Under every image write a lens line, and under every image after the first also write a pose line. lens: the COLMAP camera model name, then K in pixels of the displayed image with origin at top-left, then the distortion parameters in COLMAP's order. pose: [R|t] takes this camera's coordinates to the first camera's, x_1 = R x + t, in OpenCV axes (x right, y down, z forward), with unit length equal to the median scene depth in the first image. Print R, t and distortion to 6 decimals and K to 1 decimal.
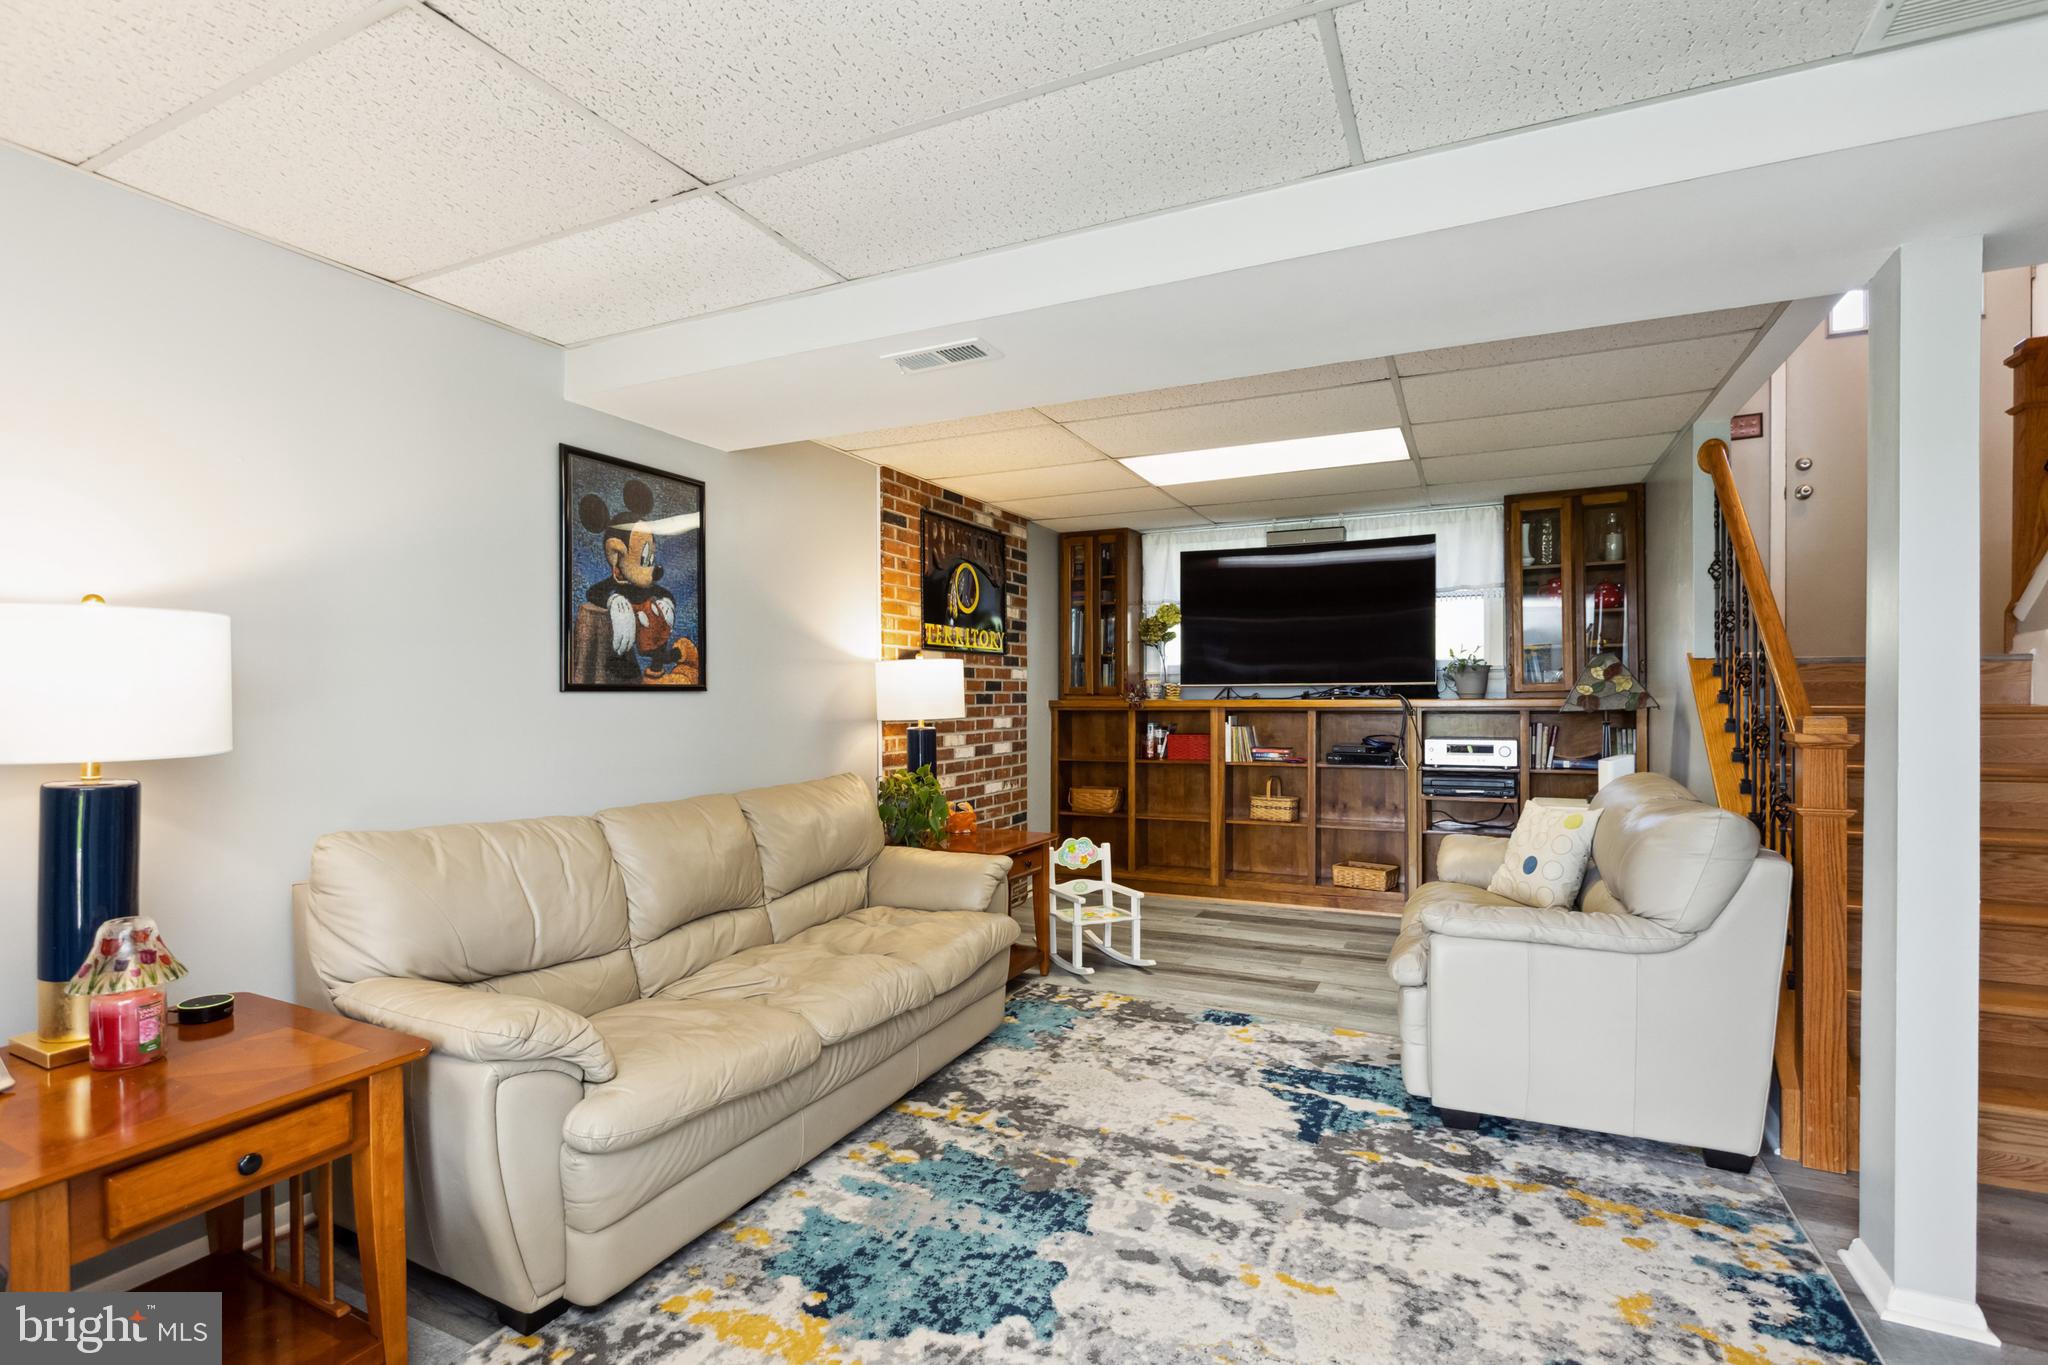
lens RADIAL K [[964.0, 0, 1018.6], [0, 964.0, 701.9], [0, 0, 1]] dist [-0.002119, -0.000747]
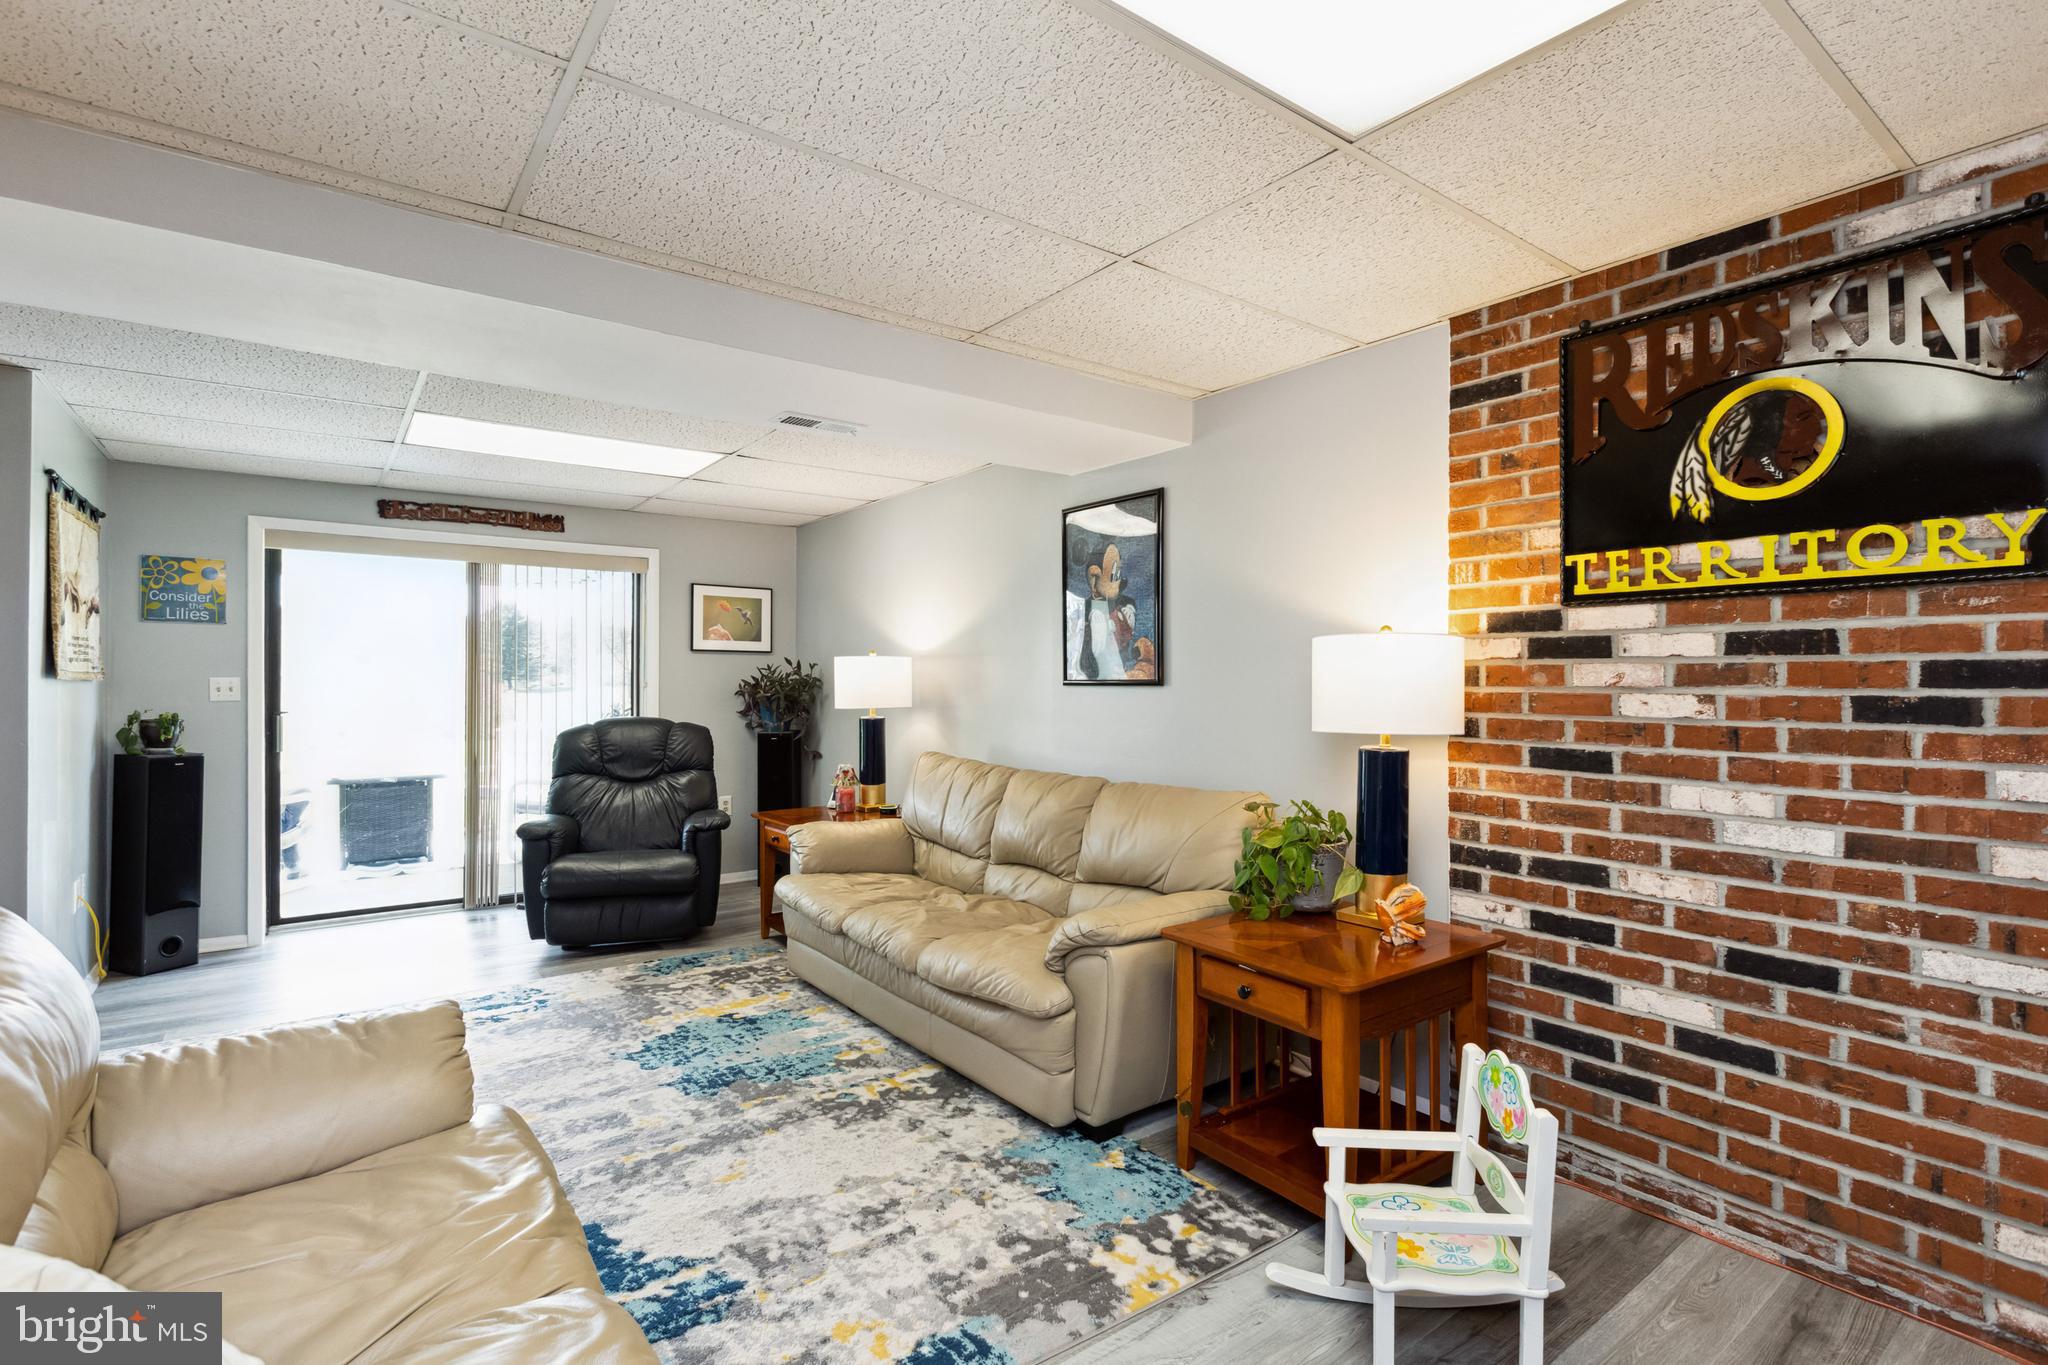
lens RADIAL K [[967.1, 0, 1024.4], [0, 967.1, 673.7], [0, 0, 1]] dist [-0.002633, -0.000235]
pose [[-0.462243, -0.001375, -0.886752, 0.739693], [-0.005092, 0.999986, 0.001104, -0.026475], [0.886739, 0.005025, -0.462244, 1.466993]]
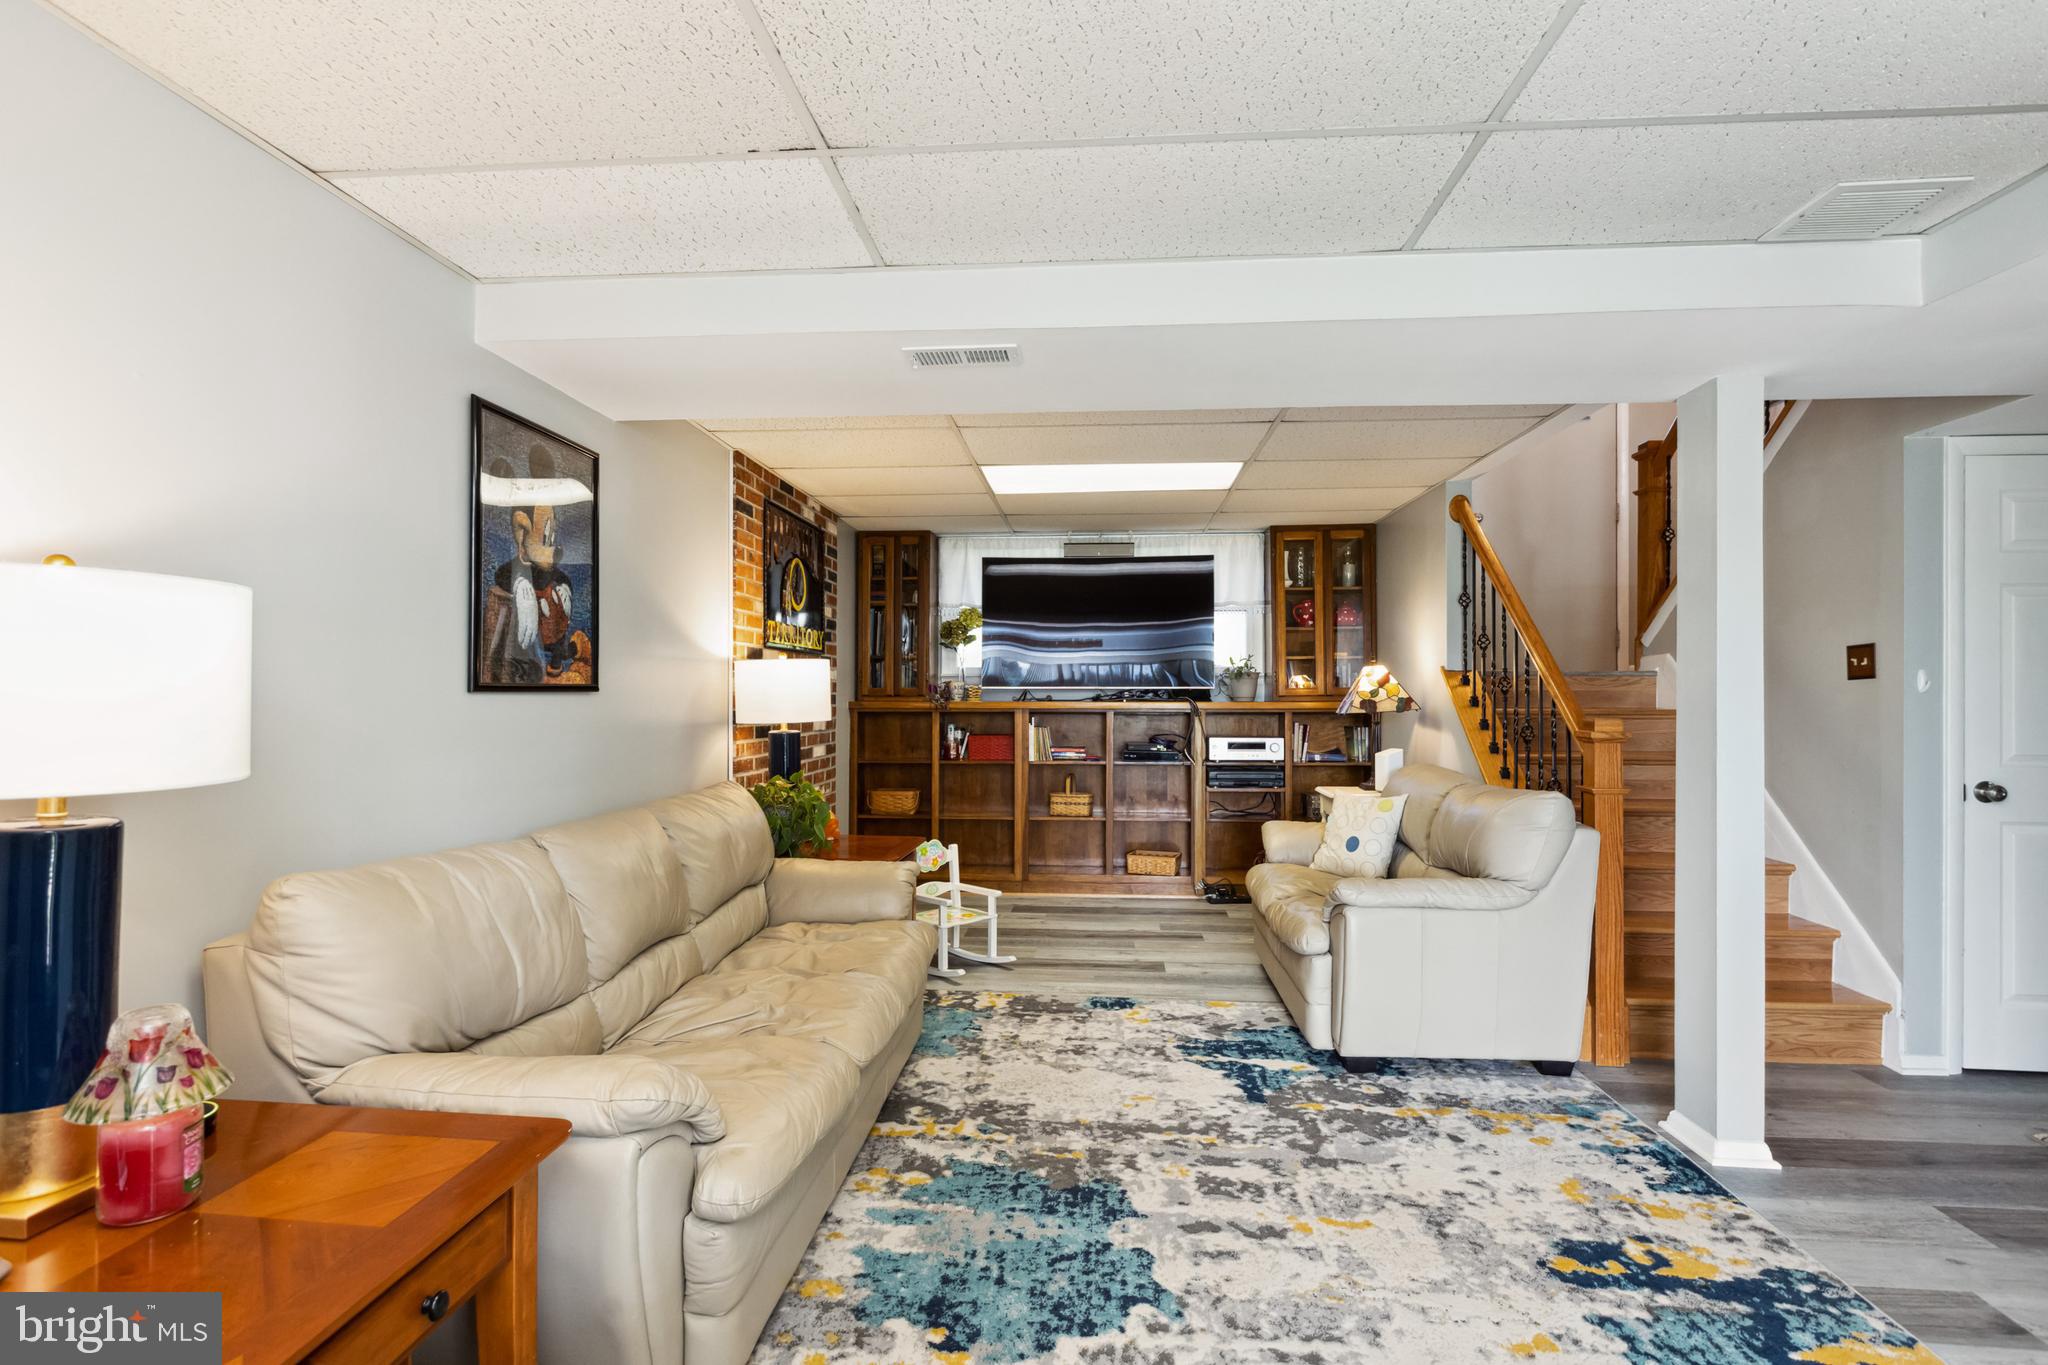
lens RADIAL K [[964.9, 0, 1027.5], [0, 964.9, 688.6], [0, 0, 1]] dist [-0.000780, 0.000392]
pose [[0.932760, 0.008076, 0.360408, -0.298224], [-0.003217, 0.999896, -0.014079, -0.003131], [-0.360484, 0.011973, 0.932689, 0.045385]]
